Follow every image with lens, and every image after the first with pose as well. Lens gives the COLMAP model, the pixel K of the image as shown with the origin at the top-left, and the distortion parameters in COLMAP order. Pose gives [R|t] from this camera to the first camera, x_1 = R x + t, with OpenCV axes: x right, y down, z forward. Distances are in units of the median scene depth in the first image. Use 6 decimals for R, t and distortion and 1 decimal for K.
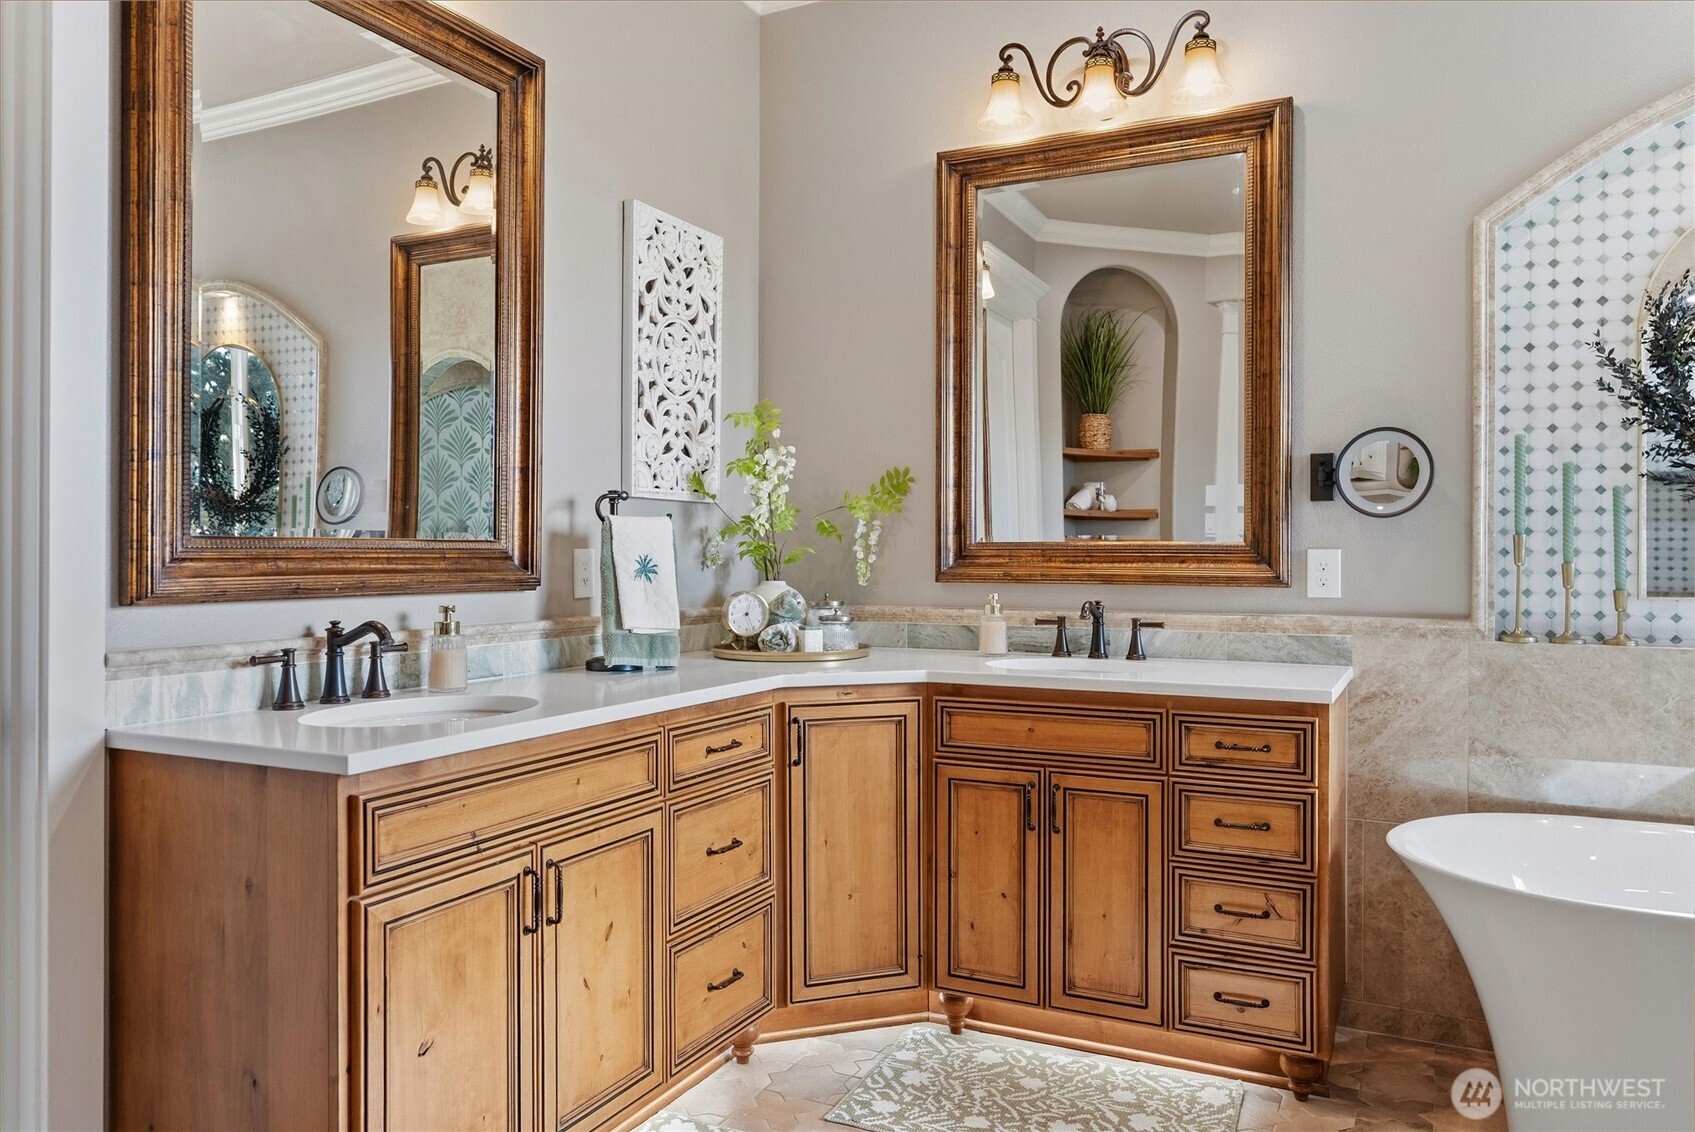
lens RADIAL K [[1196.7, 0, 846.8], [0, 1196.7, 554.0], [0, 0, 1]] dist [0.010355, -0.001228]
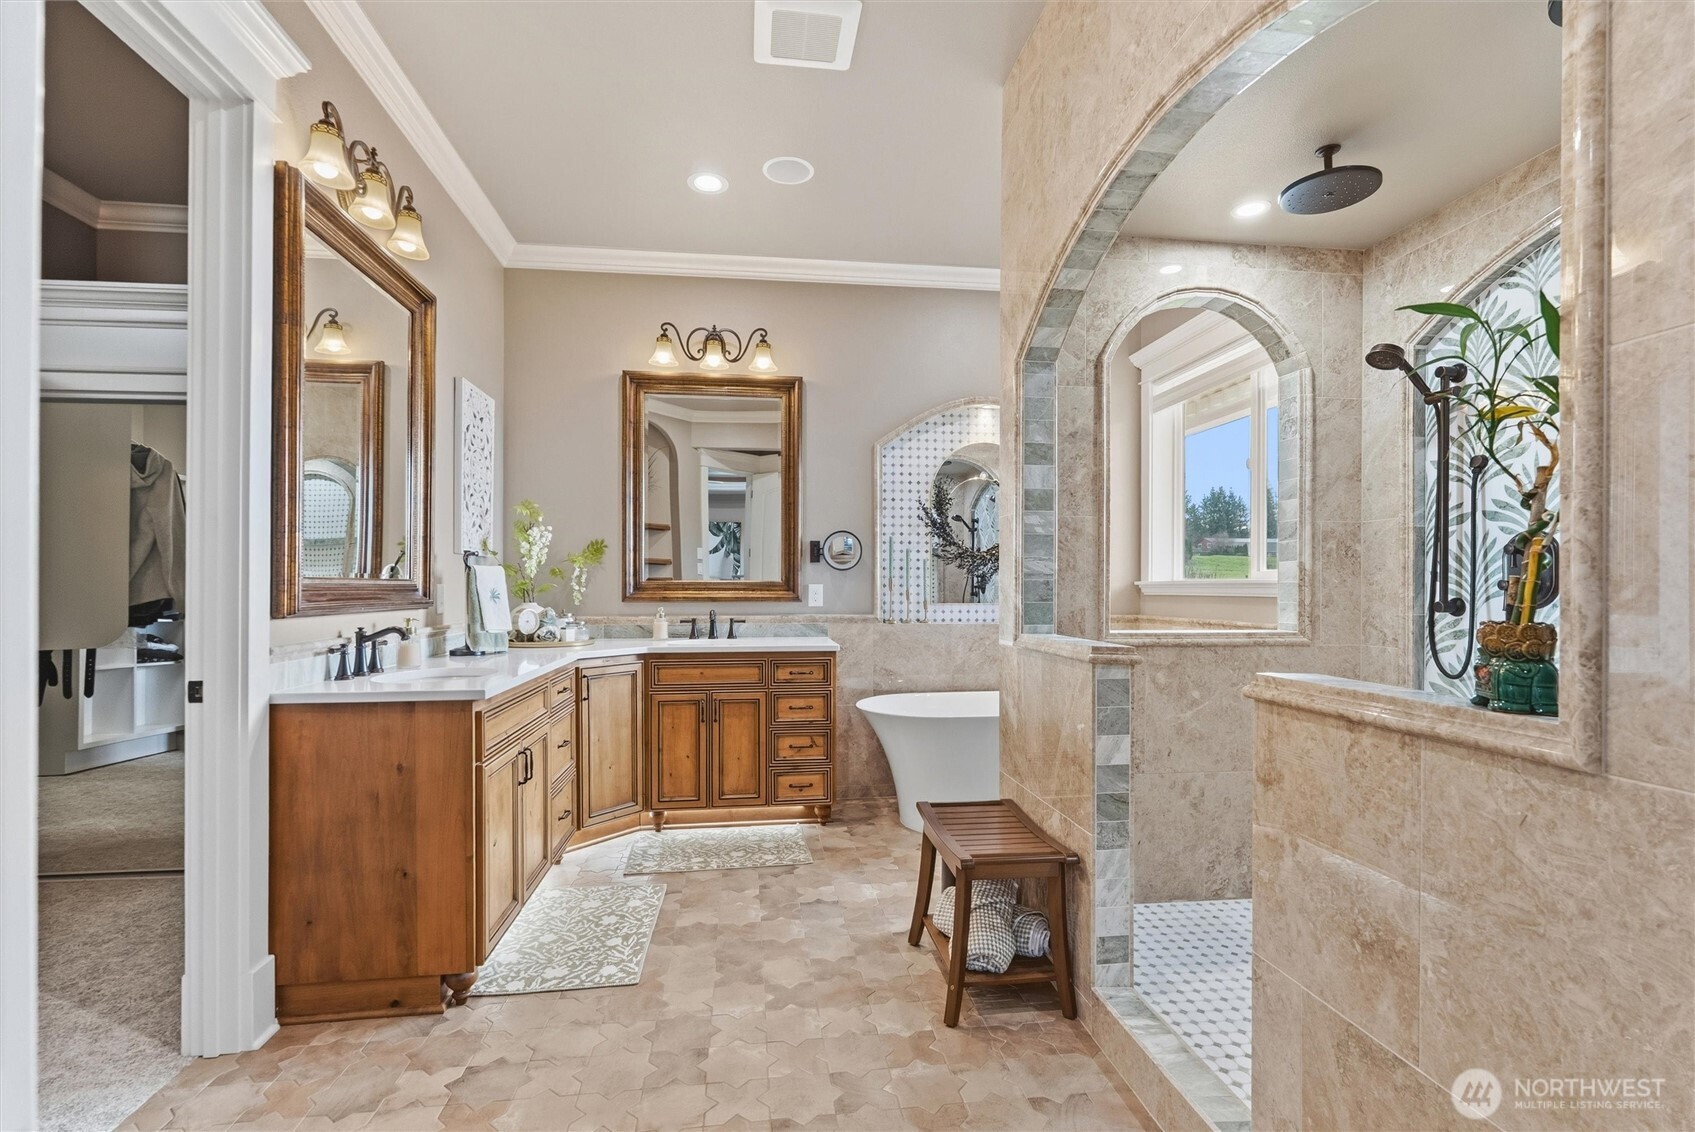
lens RADIAL K [[779.6, 0, 845.5], [0, 779.6, 581.0], [0, 0, 1]] dist [0.002063, 0.000113]
pose [[0.831257, 0.002422, 0.555883, -0.372172], [0.001283, 0.999979, -0.006275, -0.001176], [-0.555887, 0.005930, 0.831237, -0.232994]]
